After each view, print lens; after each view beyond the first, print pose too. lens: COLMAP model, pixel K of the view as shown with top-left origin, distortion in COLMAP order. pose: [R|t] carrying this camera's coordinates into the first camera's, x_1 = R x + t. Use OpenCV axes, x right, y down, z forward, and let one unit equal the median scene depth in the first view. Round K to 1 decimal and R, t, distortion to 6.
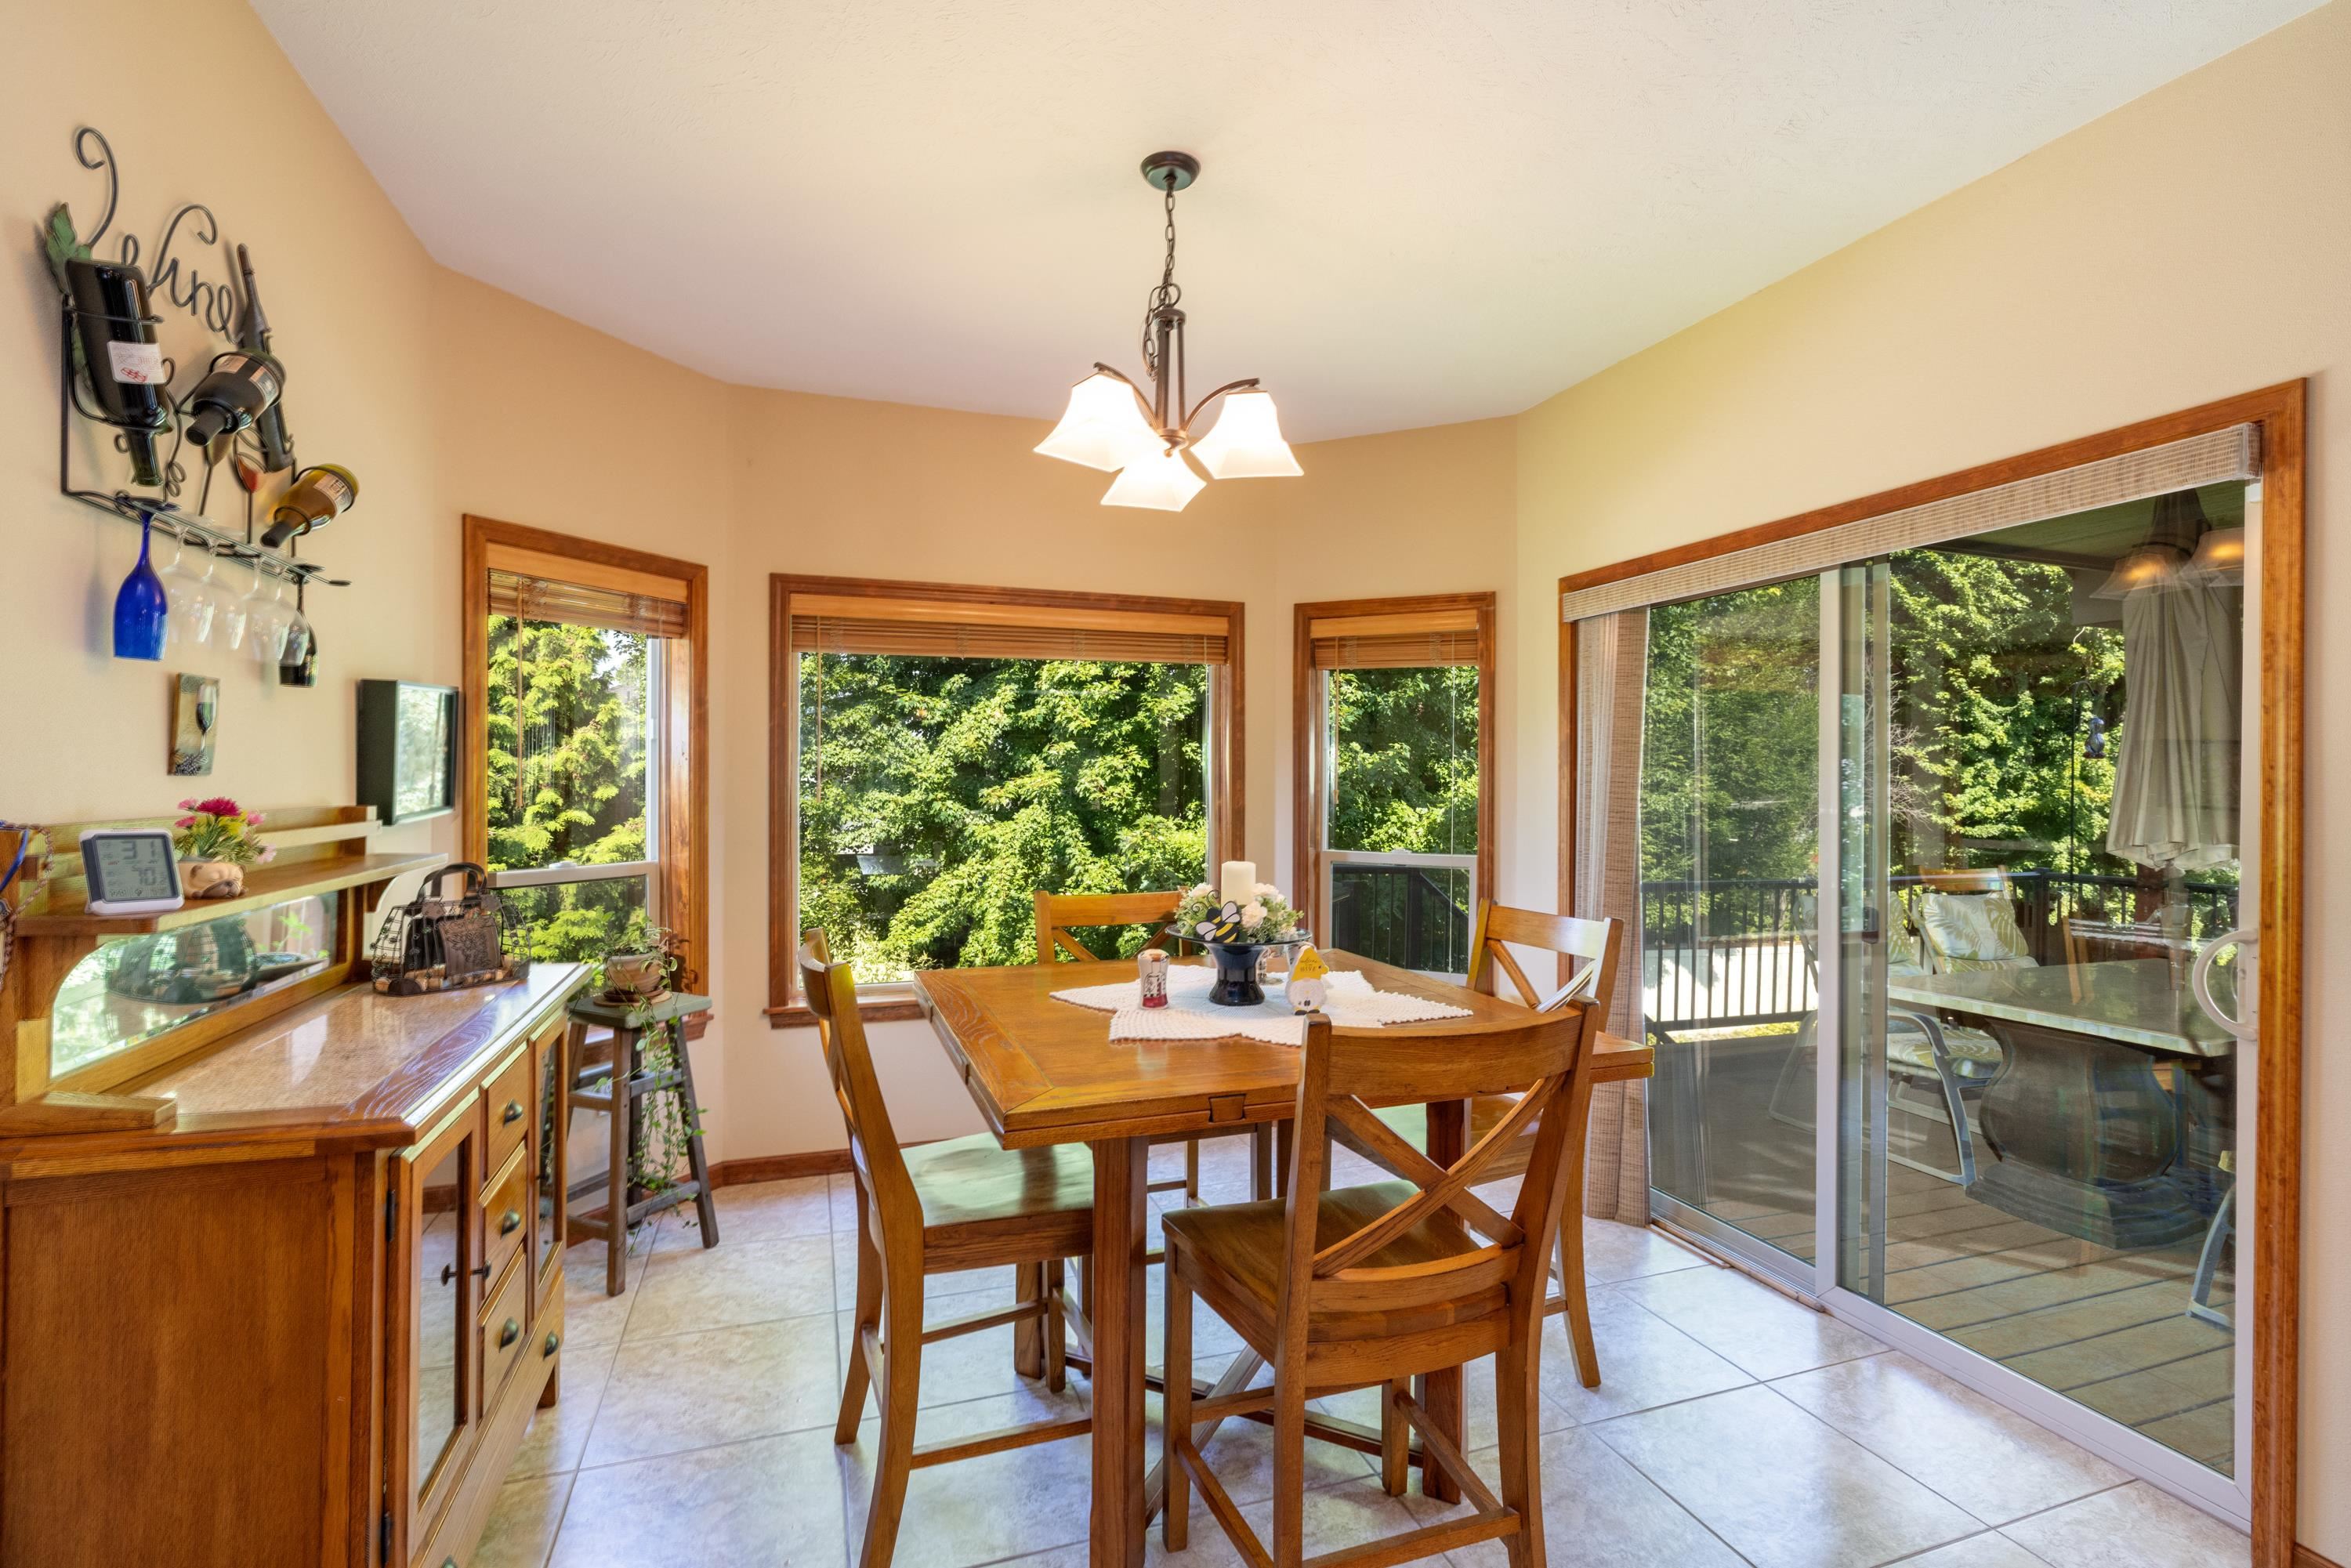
lens RADIAL K [[1058.7, 0, 1186.0], [0, 1058.7, 775.3], [0, 0, 1]] dist [0.000489, 0.000843]
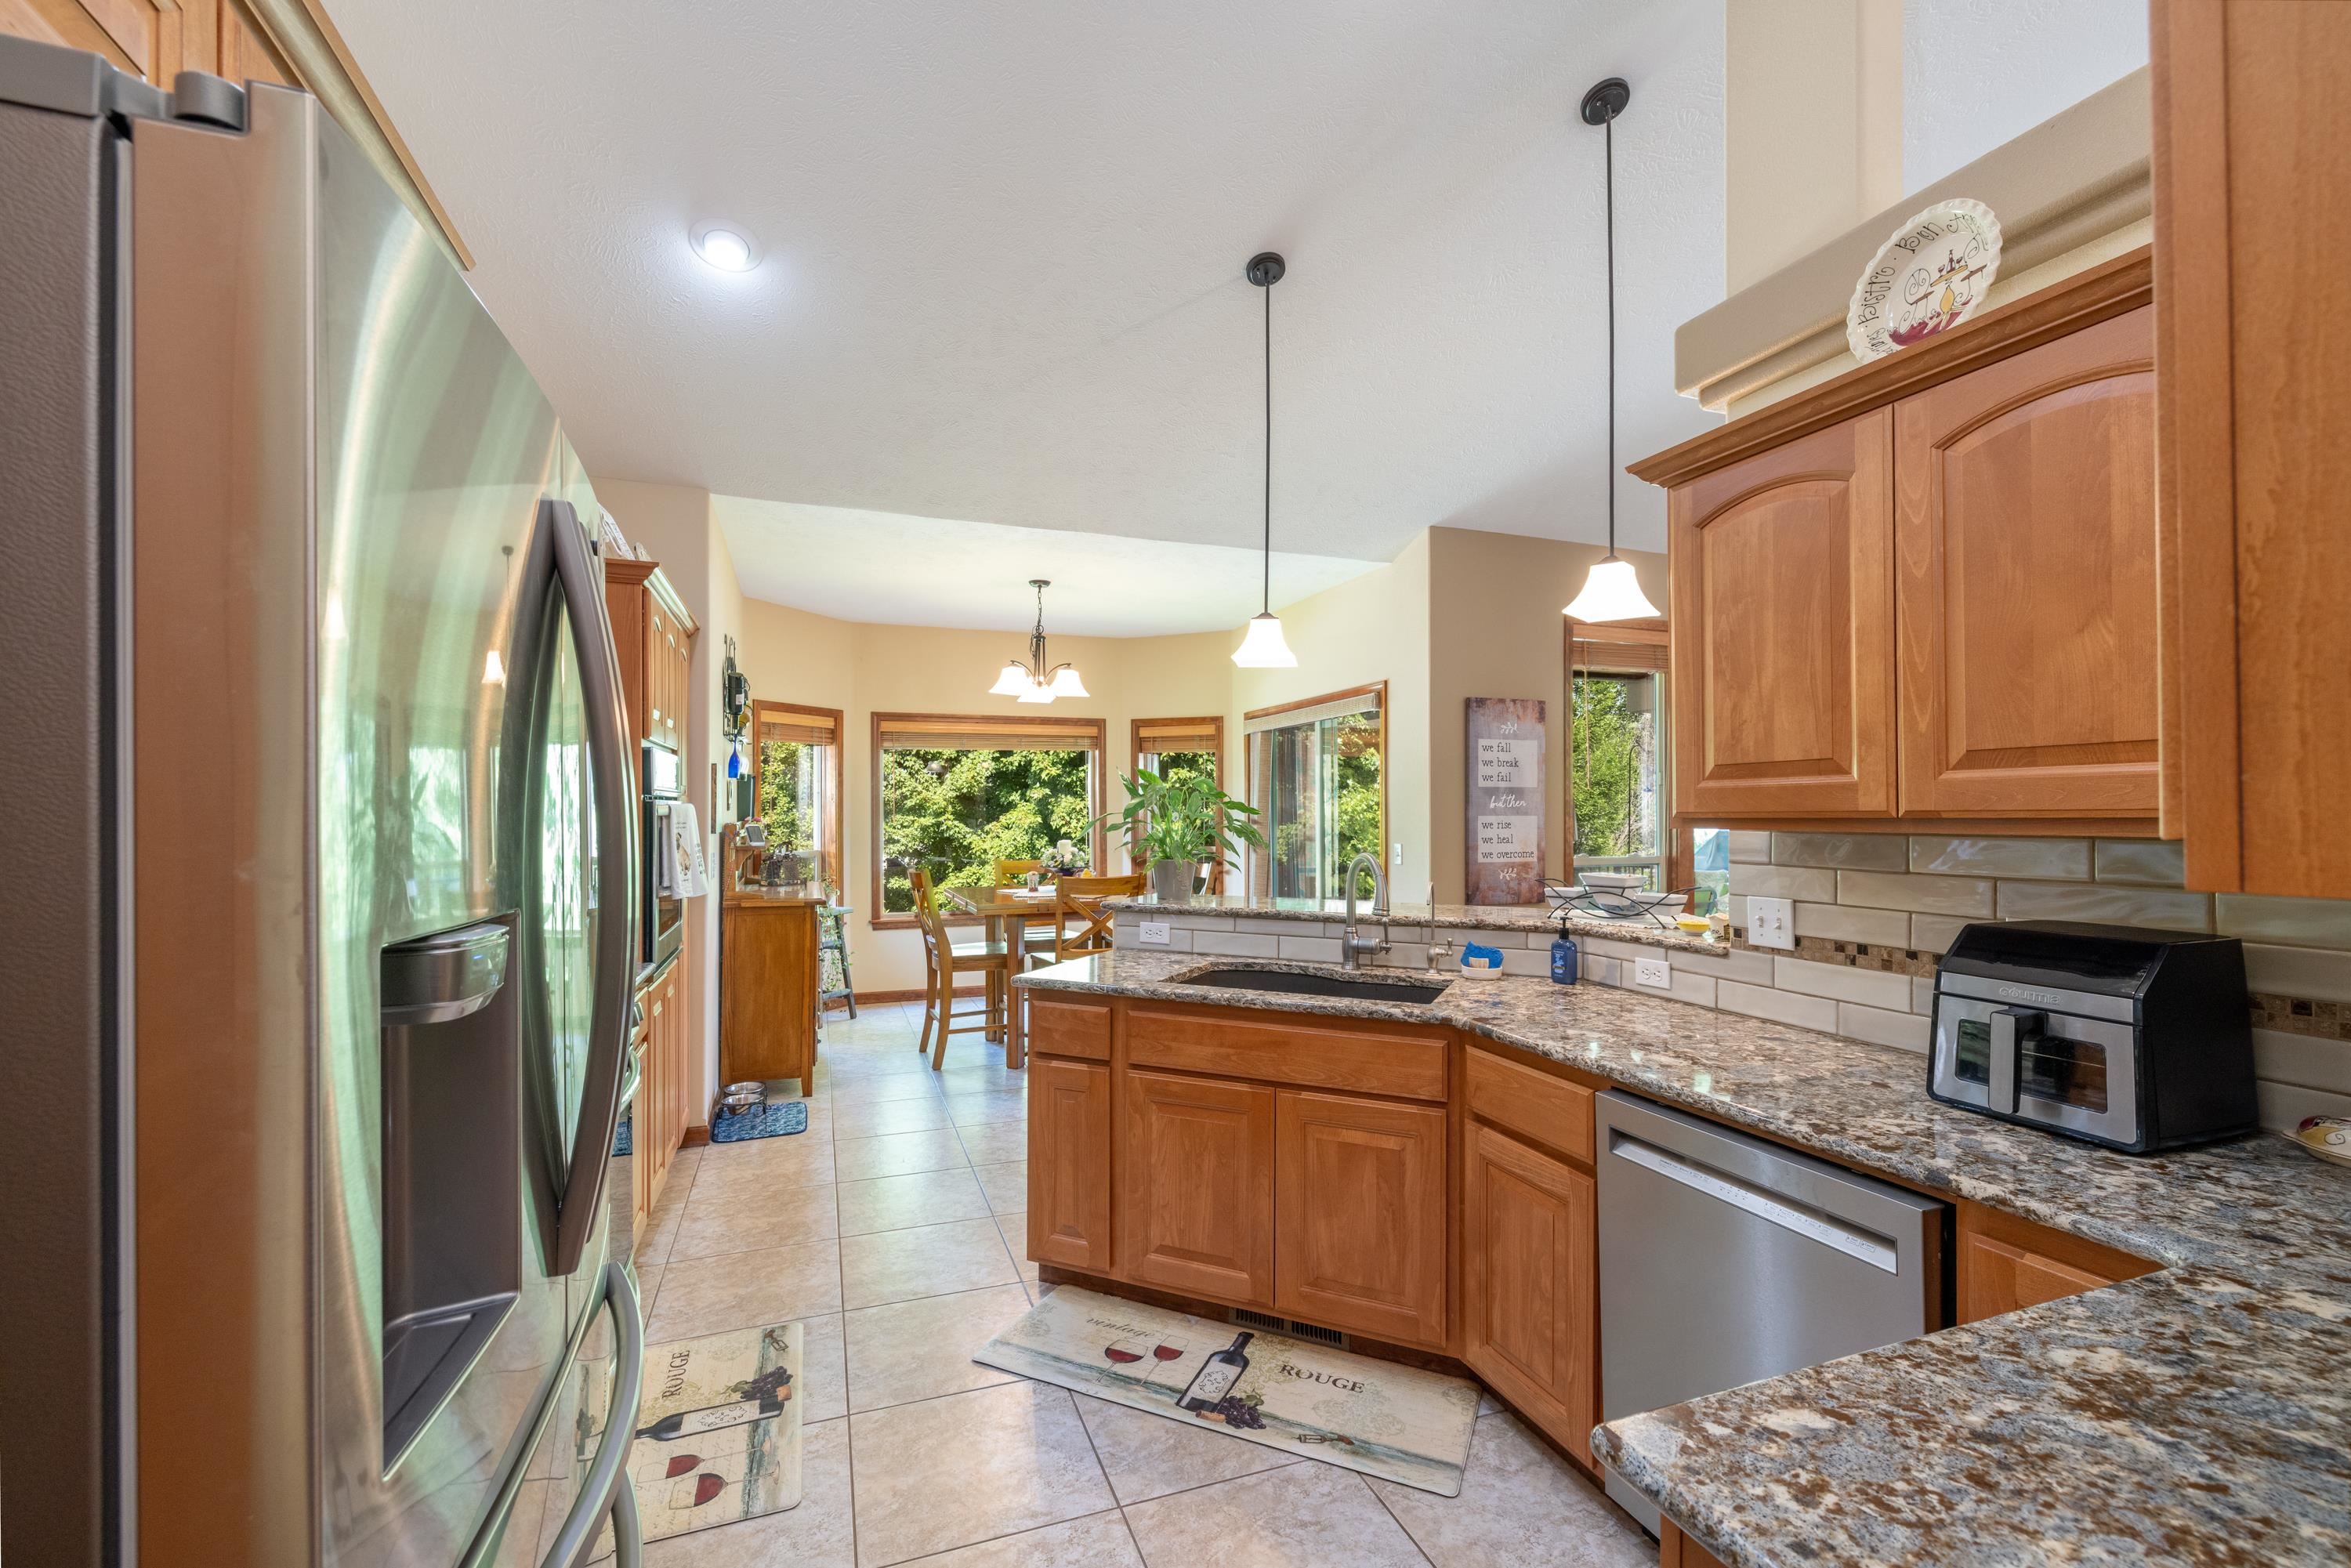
lens RADIAL K [[982.1, 0, 1169.2], [0, 982.1, 803.4], [0, 0, 1]] dist [0.001046, -0.000058]
pose [[0.999944, -0.010594, -0.000862, 0.194902], [0.010591, 0.999940, -0.002716, 0.000423], [0.000891, 0.002706, 0.999996, -0.939202]]
